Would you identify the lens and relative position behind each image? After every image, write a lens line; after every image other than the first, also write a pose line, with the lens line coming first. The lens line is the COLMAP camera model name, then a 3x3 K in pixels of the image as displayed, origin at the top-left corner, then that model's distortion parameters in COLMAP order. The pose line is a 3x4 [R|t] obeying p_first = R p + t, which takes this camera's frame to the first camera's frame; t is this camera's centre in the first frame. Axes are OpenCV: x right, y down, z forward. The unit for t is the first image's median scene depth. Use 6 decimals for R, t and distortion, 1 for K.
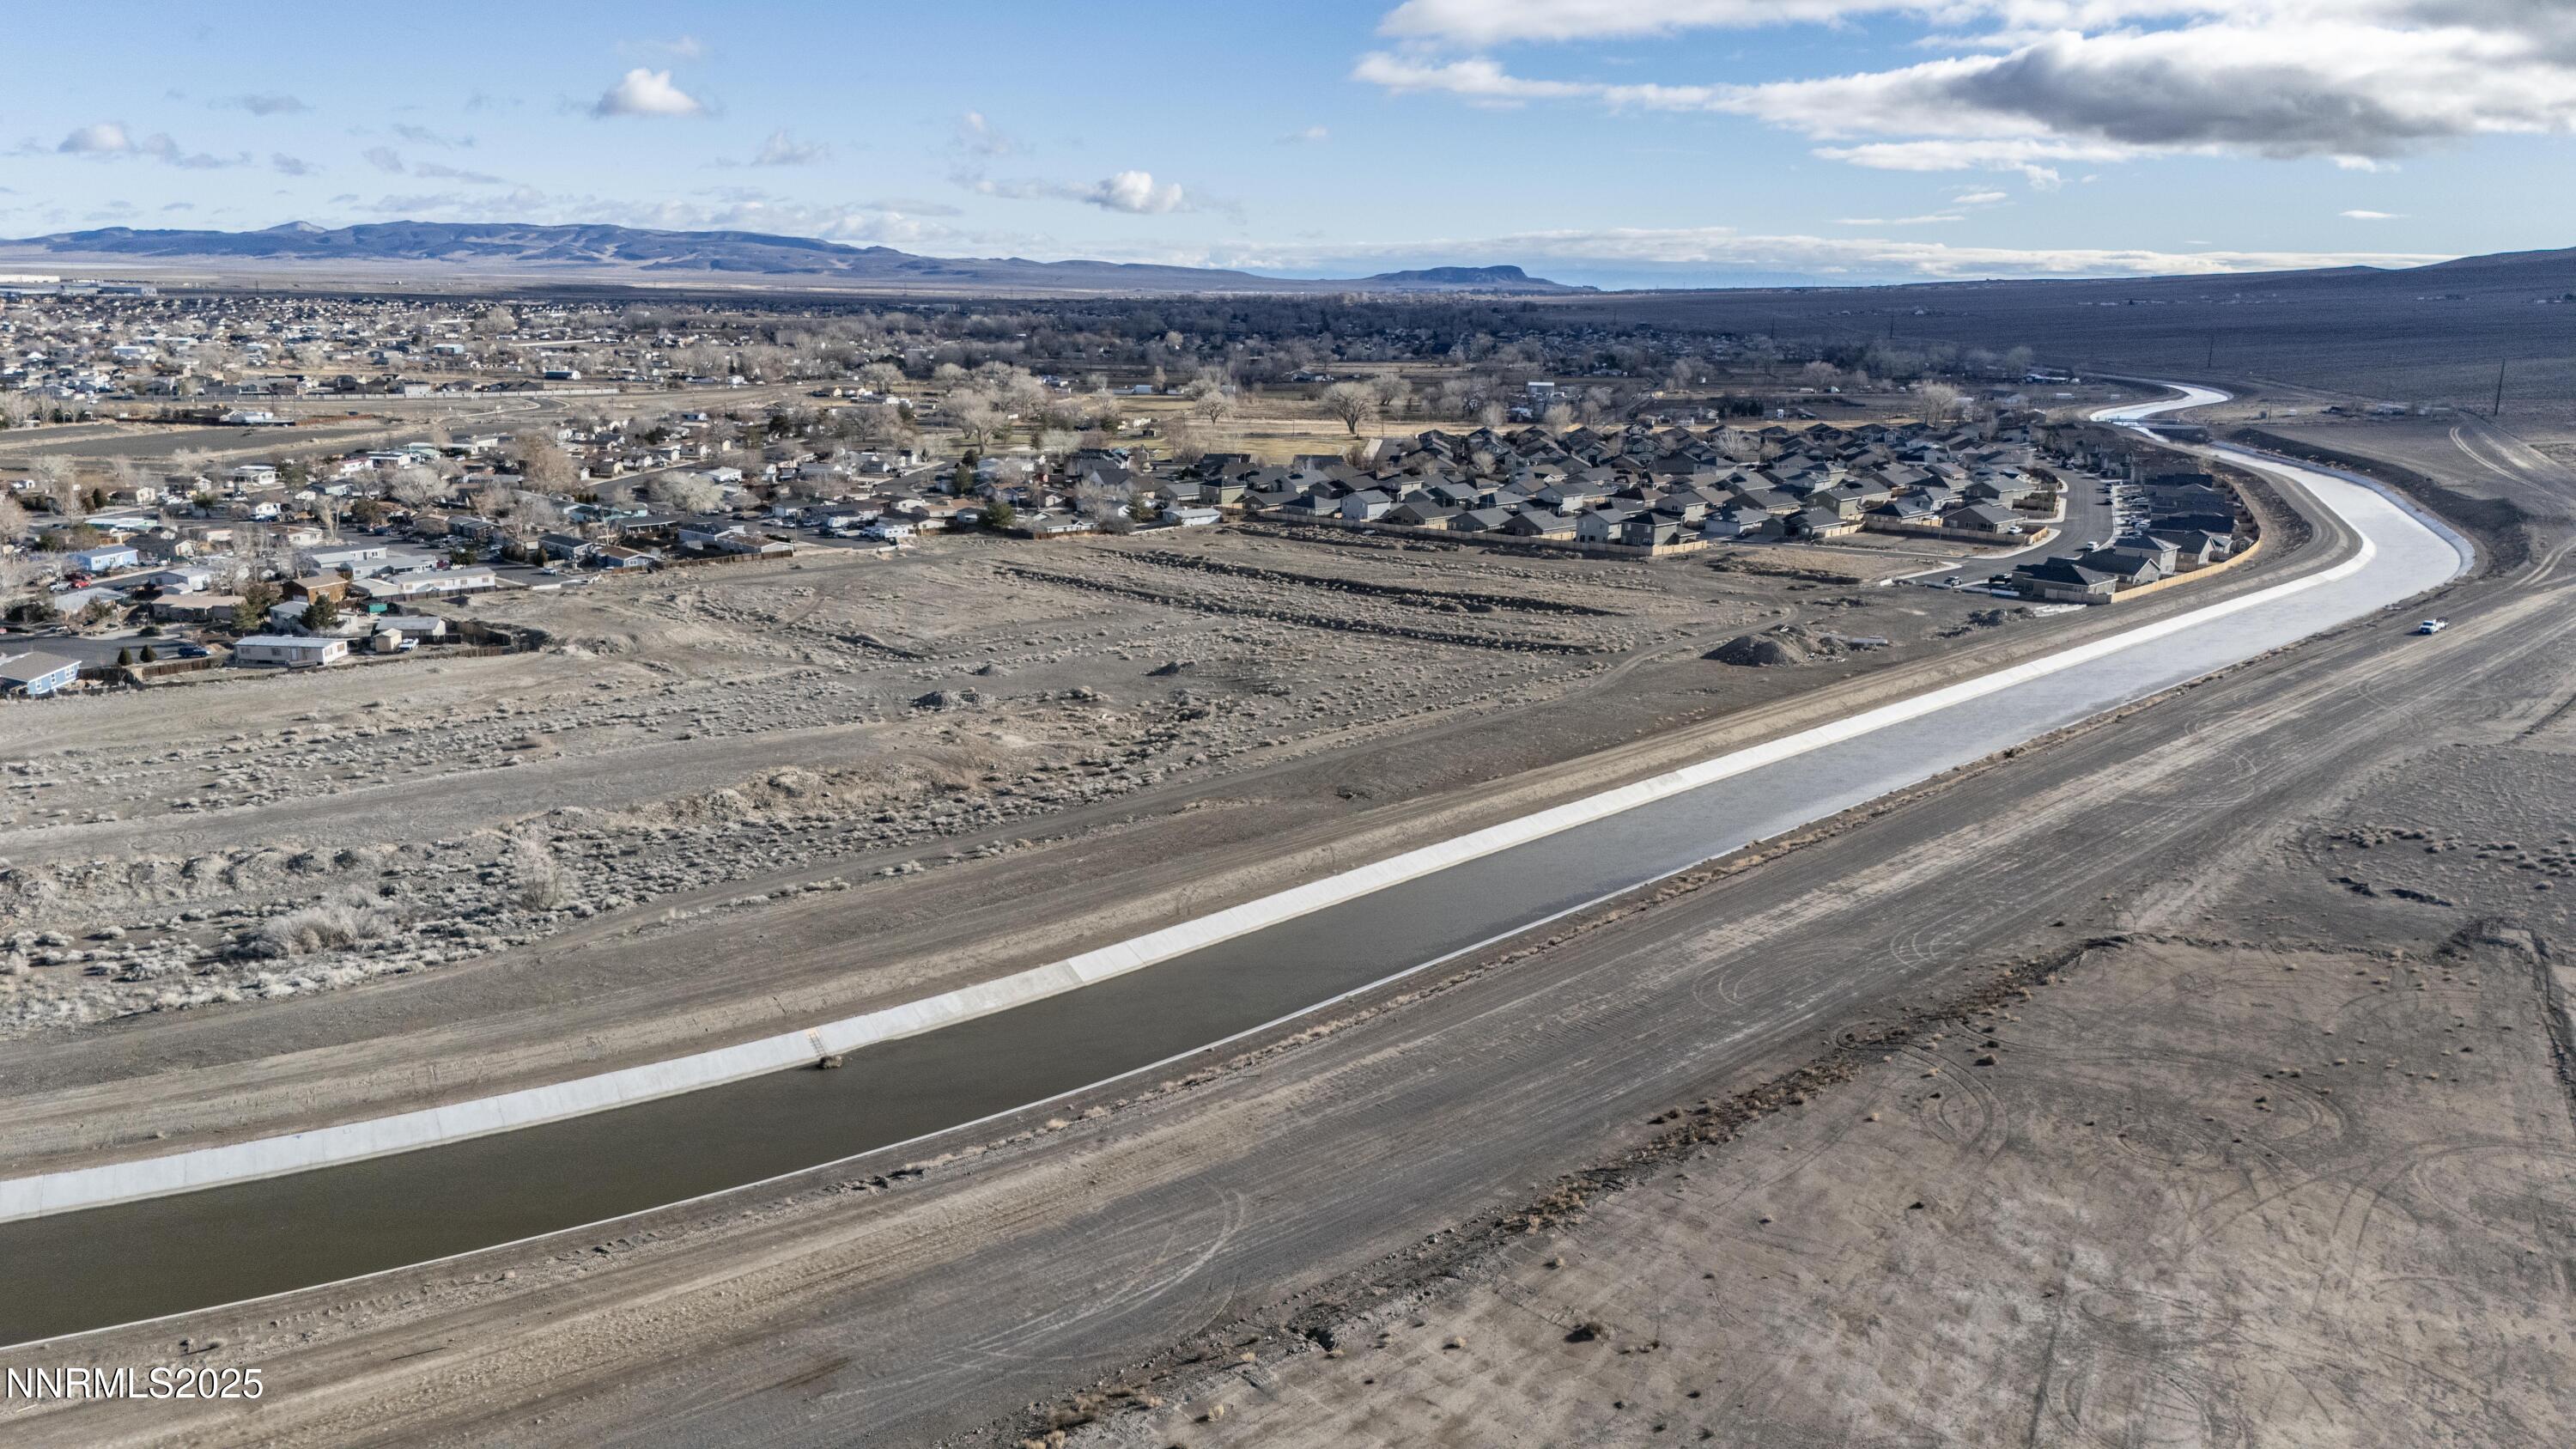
lens RADIAL K [[1948.9, 0, 1288.0], [0, 1948.9, 724.5], [0, 0, 1]] dist [0.082359, -0.091159]
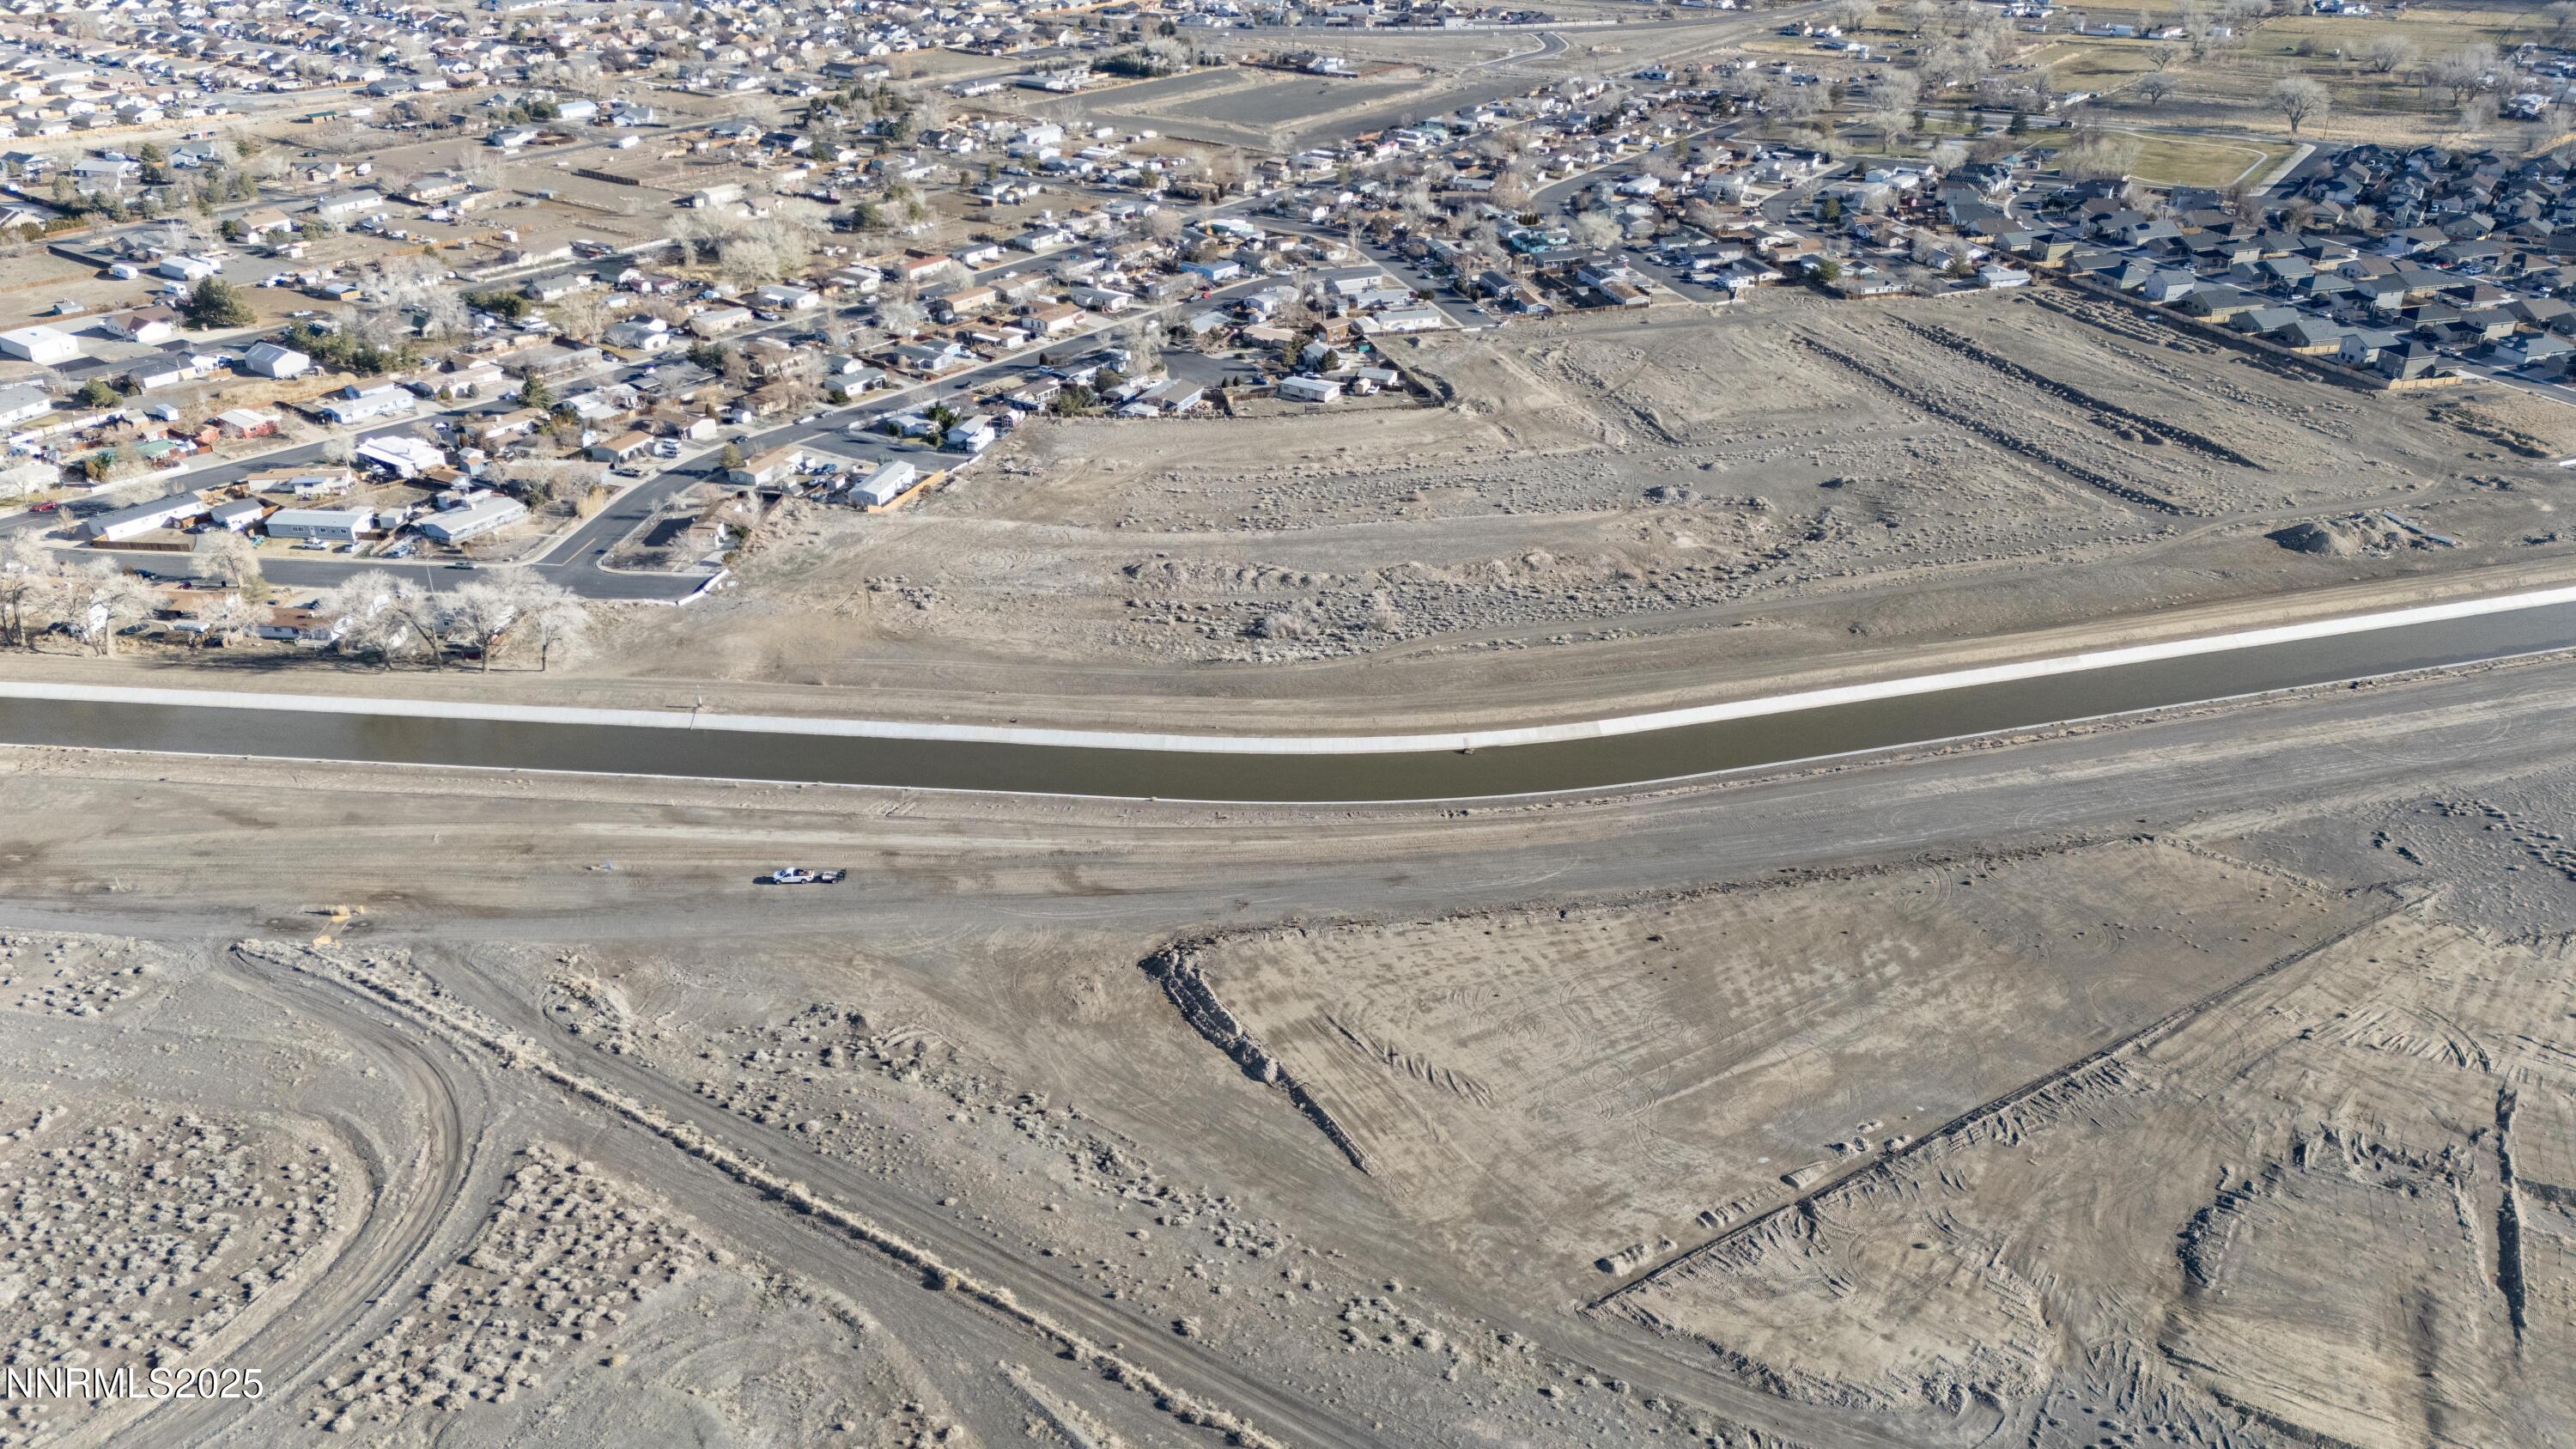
lens RADIAL K [[1948.9, 0, 1288.0], [0, 1948.9, 724.5], [0, 0, 1]] dist [0.082359, -0.091159]
pose [[0.873092, 0.222494, -0.433828, 0.306742], [-0.112171, 0.957599, 0.265370, -0.238462], [0.474477, -0.183029, 0.861030, -0.570336]]
